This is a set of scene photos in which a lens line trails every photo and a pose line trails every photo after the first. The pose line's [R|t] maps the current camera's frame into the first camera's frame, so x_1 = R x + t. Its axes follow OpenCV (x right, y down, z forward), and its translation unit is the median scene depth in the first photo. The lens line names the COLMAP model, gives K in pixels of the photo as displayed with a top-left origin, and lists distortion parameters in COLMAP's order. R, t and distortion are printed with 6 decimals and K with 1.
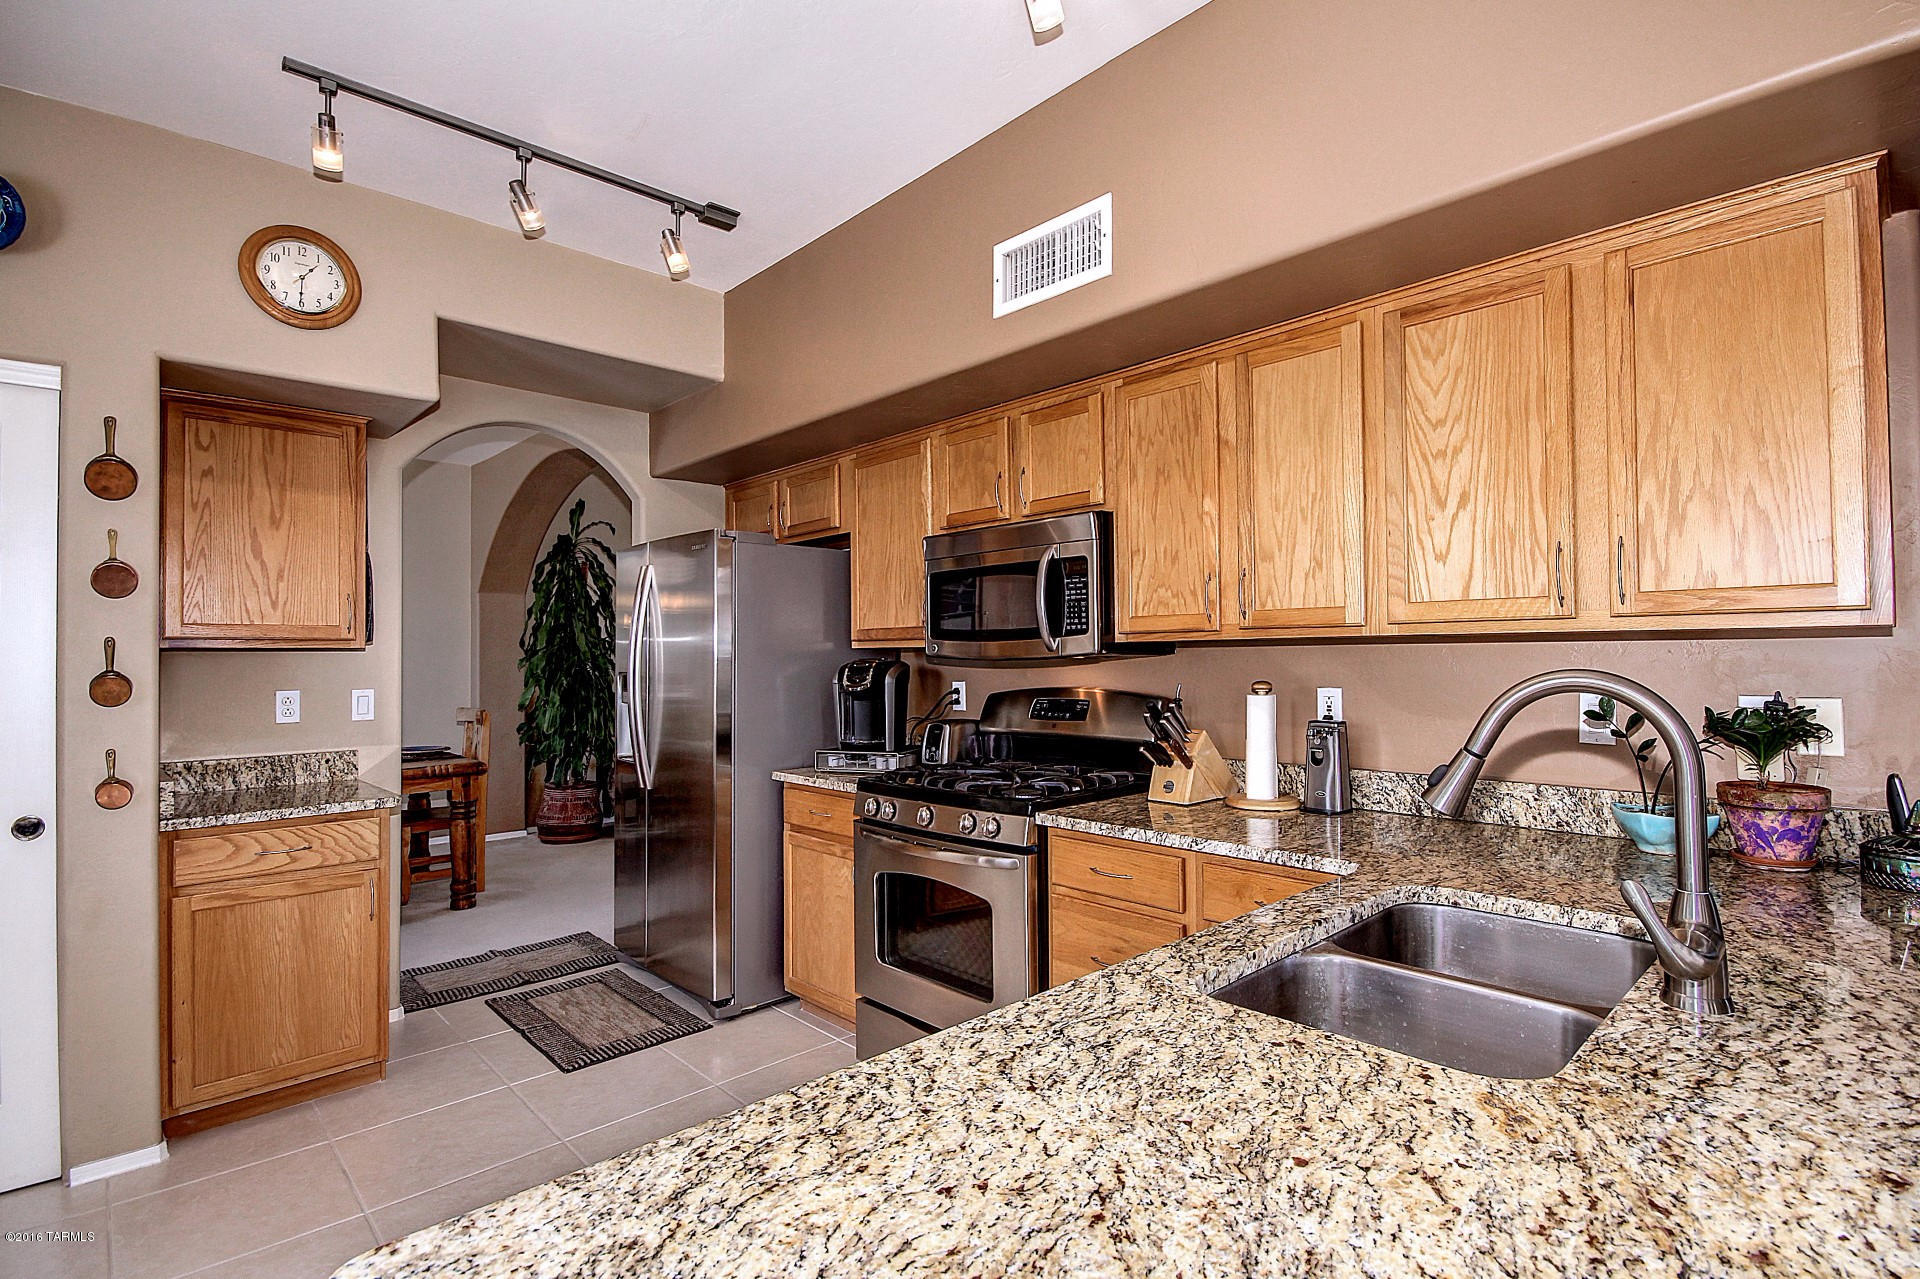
lens RADIAL K [[920.2, 0, 960.0], [0, 920.2, 639.5], [0, 0, 1]] dist [0.013295, -0.015253]
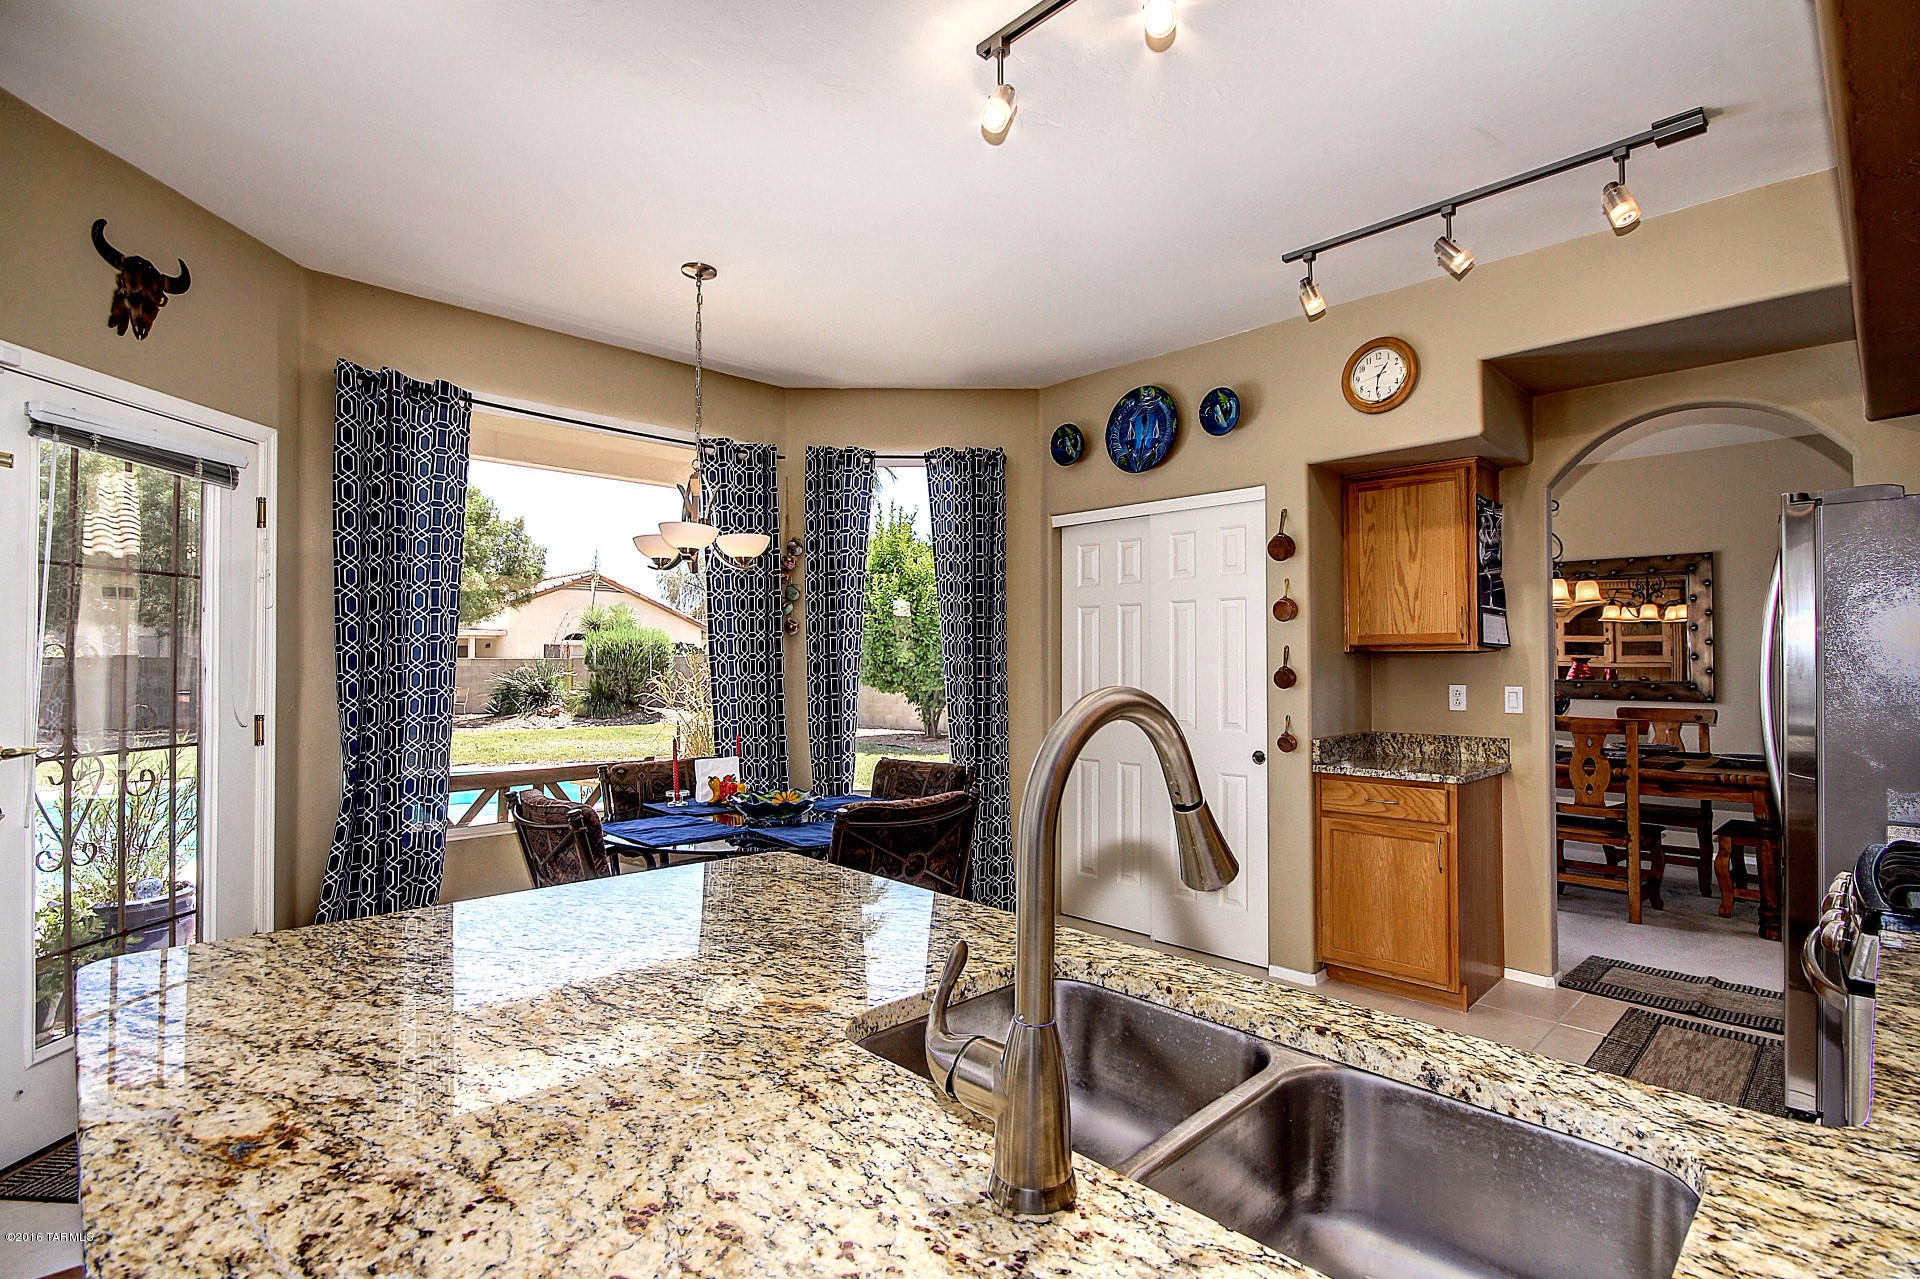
lens RADIAL K [[912.2, 0, 979.5], [0, 912.2, 645.8], [0, 0, 1]] dist [0.000453, -0.000089]
pose [[0.019482, -0.009191, -0.999768, 0.649208], [0.017433, 0.999809, -0.008851, 0.002045], [0.999658, -0.017256, 0.019639, 0.422073]]
